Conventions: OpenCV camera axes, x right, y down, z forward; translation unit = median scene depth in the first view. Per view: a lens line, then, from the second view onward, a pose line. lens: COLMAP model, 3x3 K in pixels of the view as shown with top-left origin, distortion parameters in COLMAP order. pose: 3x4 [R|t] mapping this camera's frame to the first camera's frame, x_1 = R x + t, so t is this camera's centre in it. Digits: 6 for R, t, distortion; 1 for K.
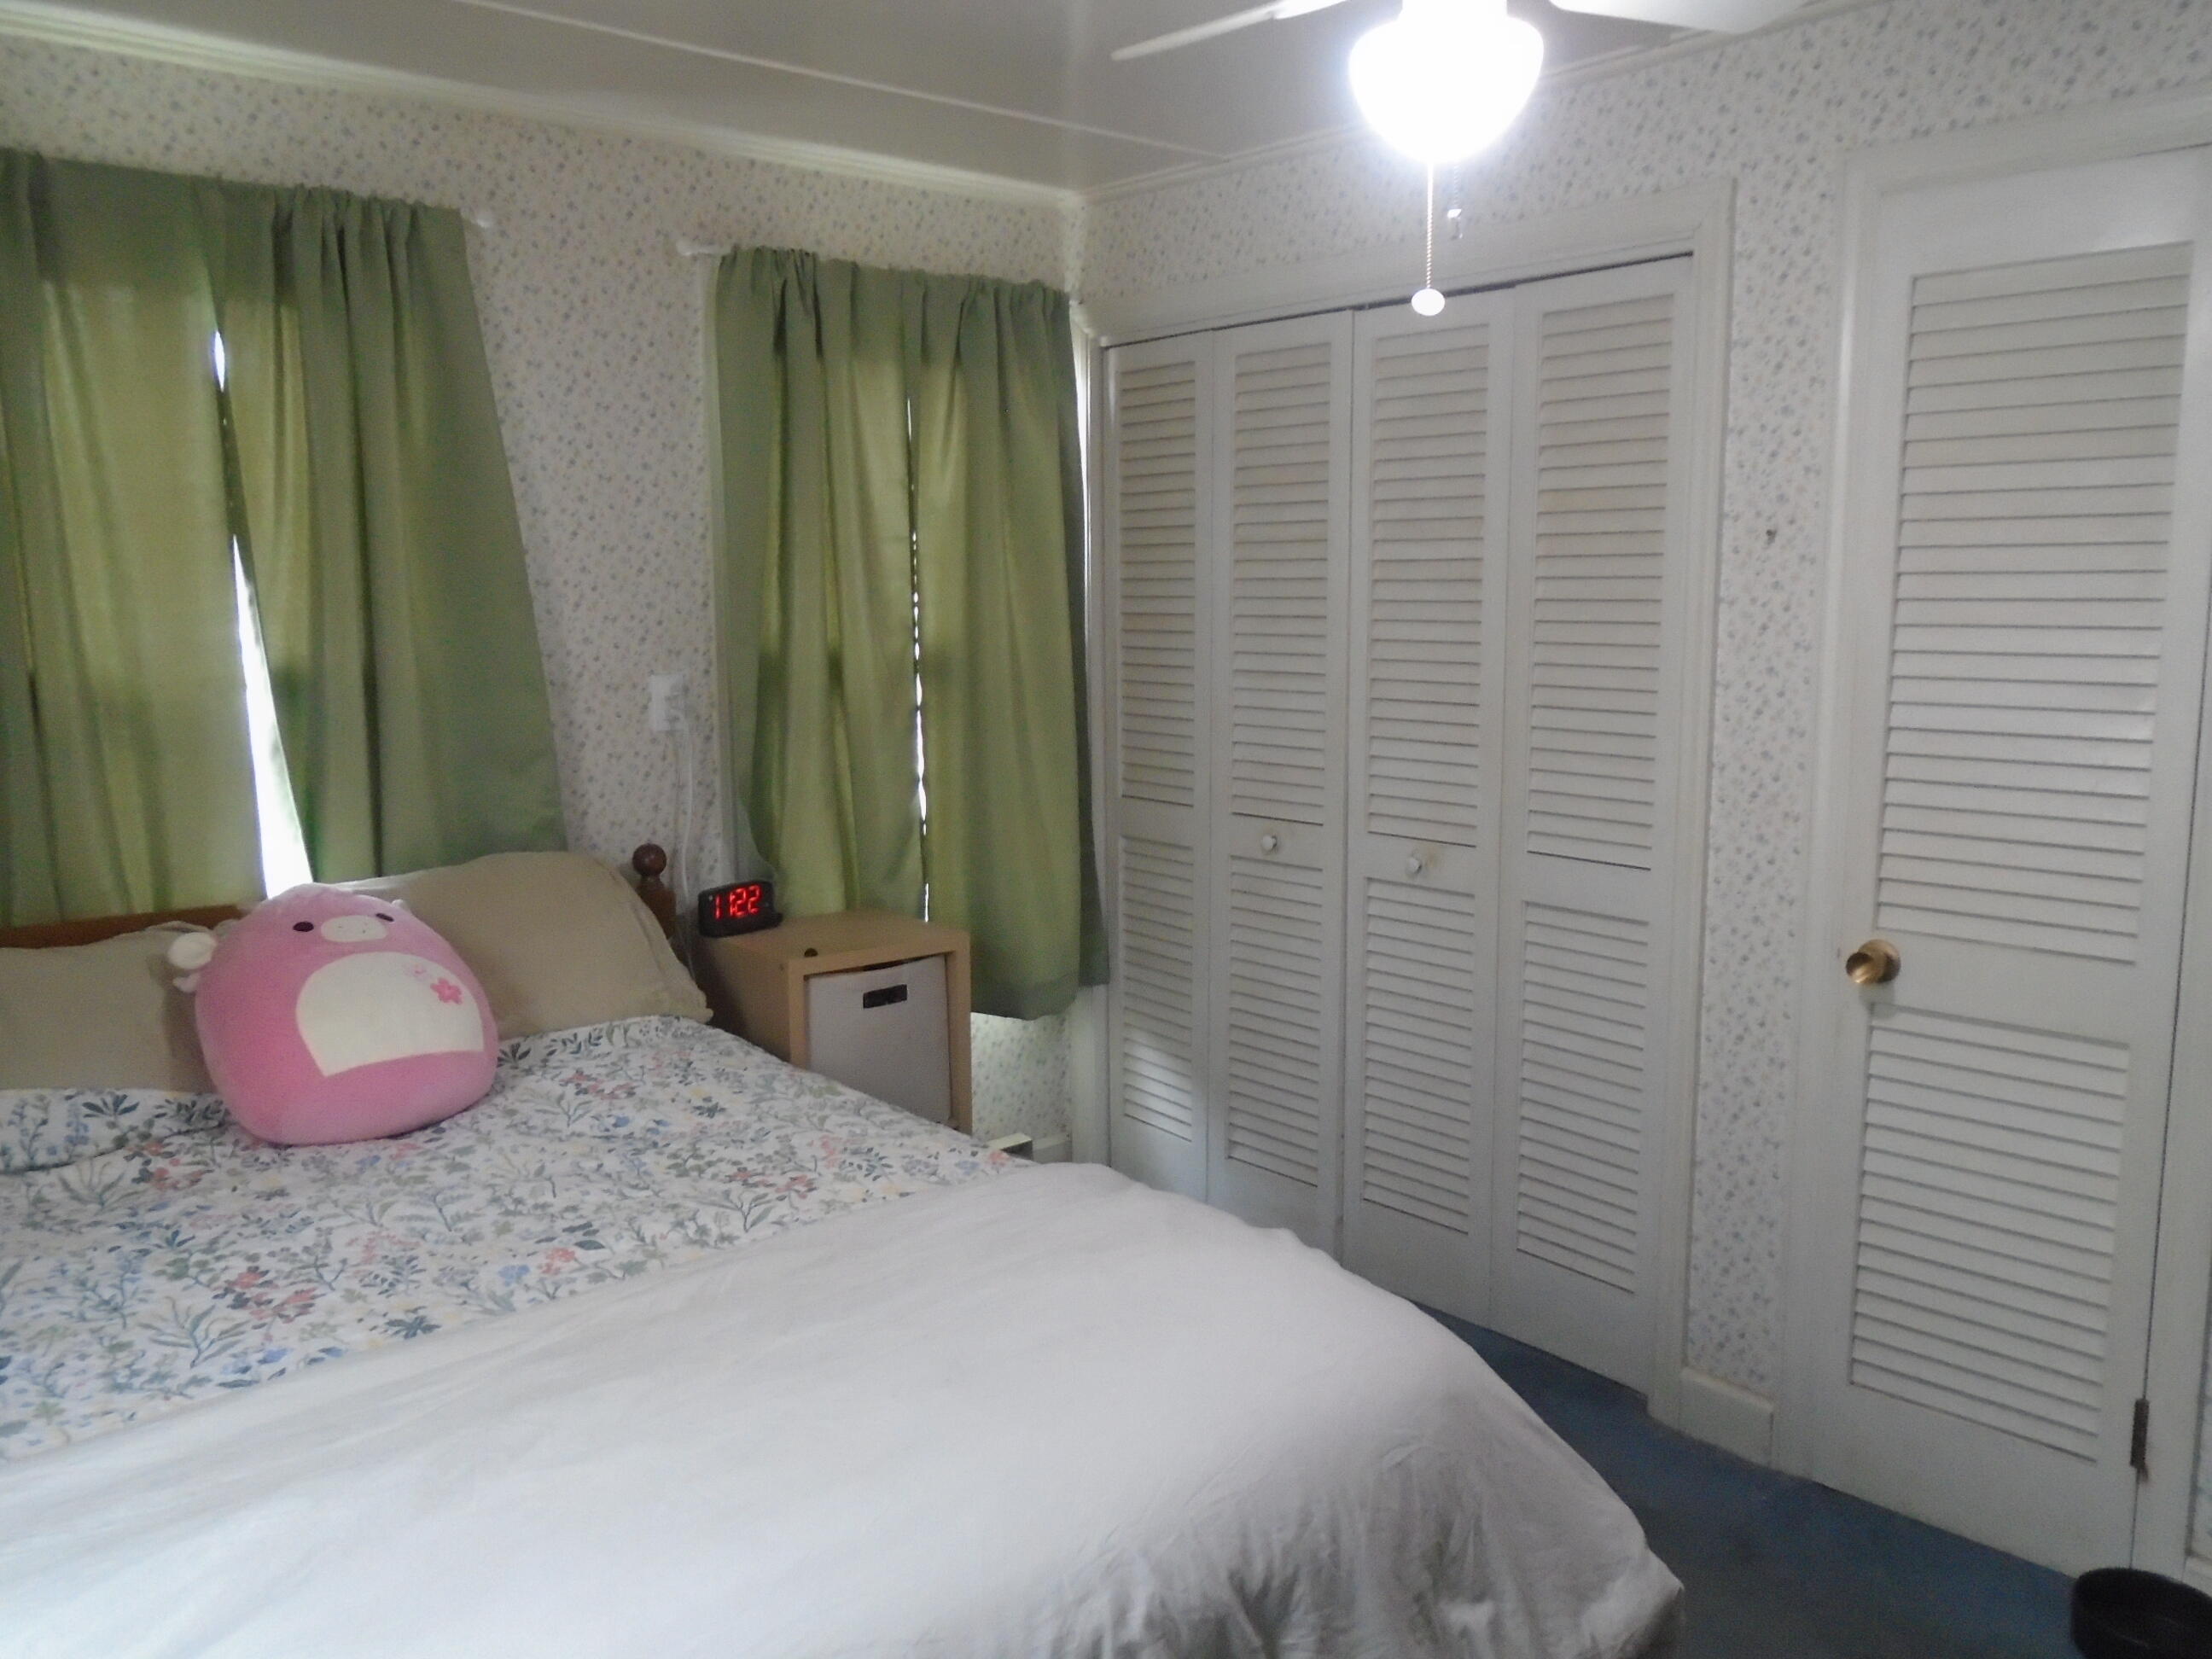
lens RADIAL K [[1727.0, 0, 1102.4], [0, 1727.0, 828.7], [0, 0, 1]] dist [-0.019379, 0.012456]
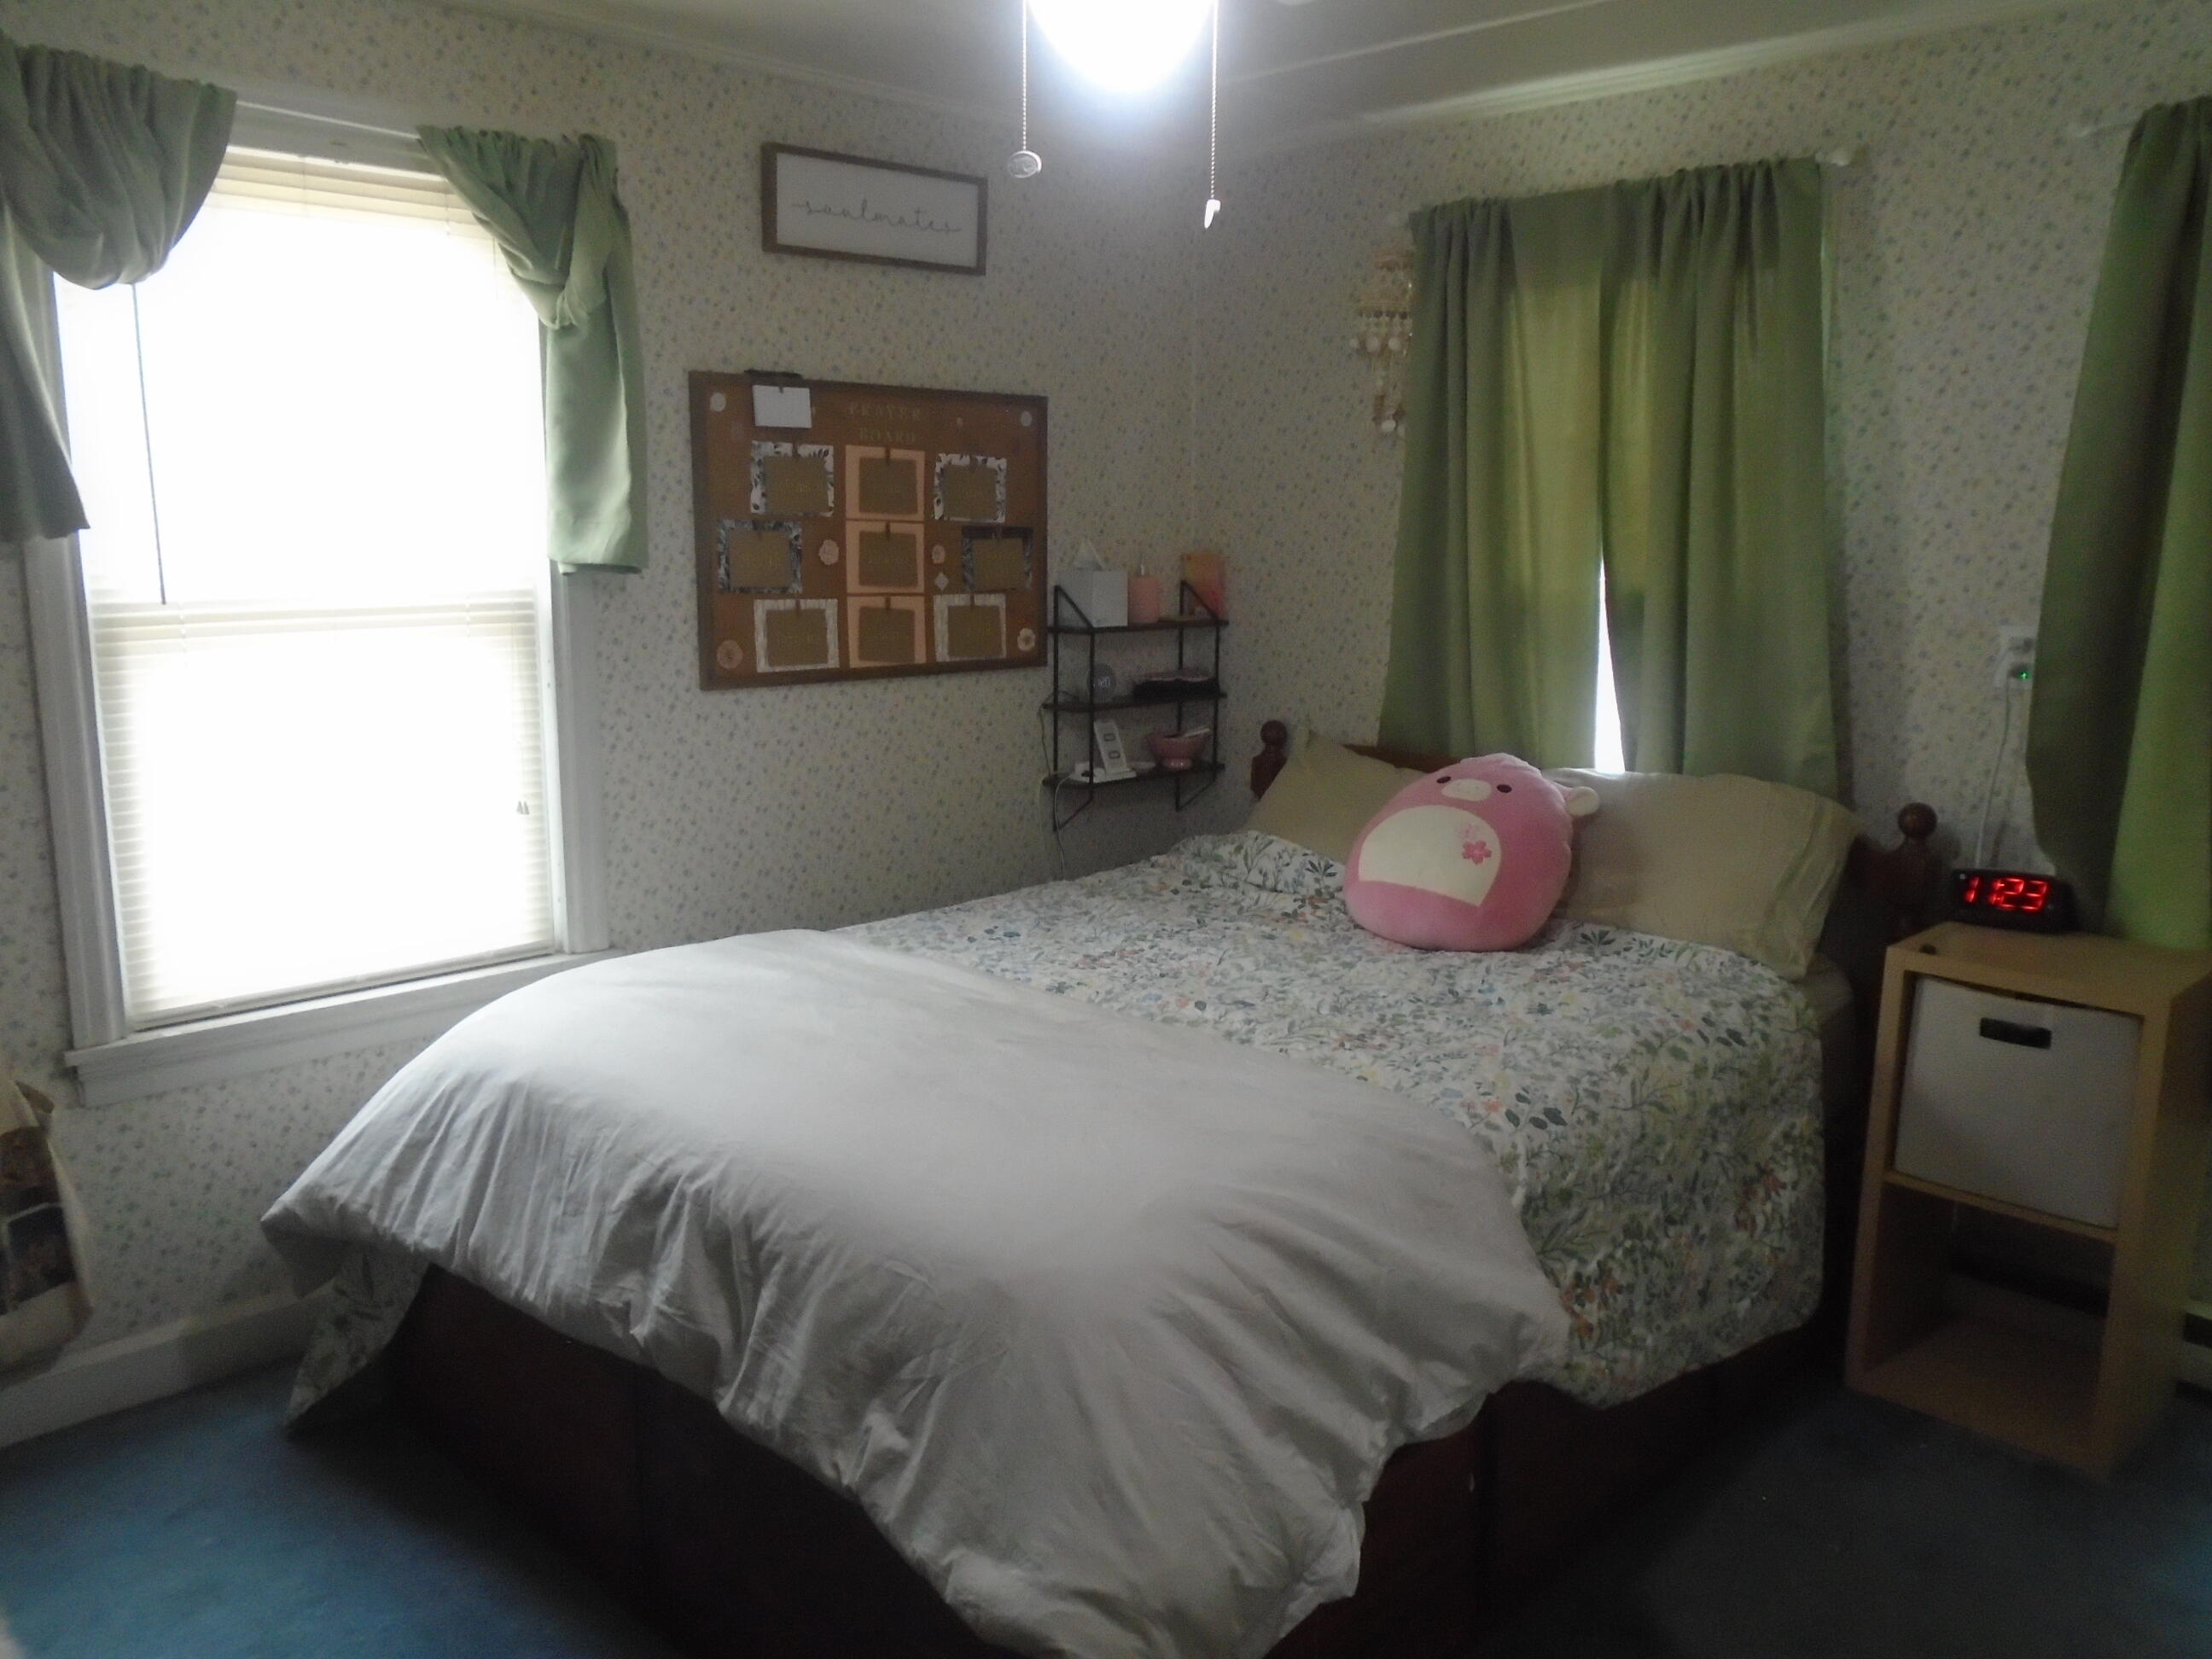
lens RADIAL K [[1727.0, 0, 1100.0], [0, 1727.0, 834.3], [0, 0, 1]] dist [-0.019379, 0.012456]
pose [[0.060684, 0.185755, -0.980720, 0.821735], [-0.149156, 0.973187, 0.175099, -0.094213], [0.986950, 0.135655, 0.086763, 0.645167]]
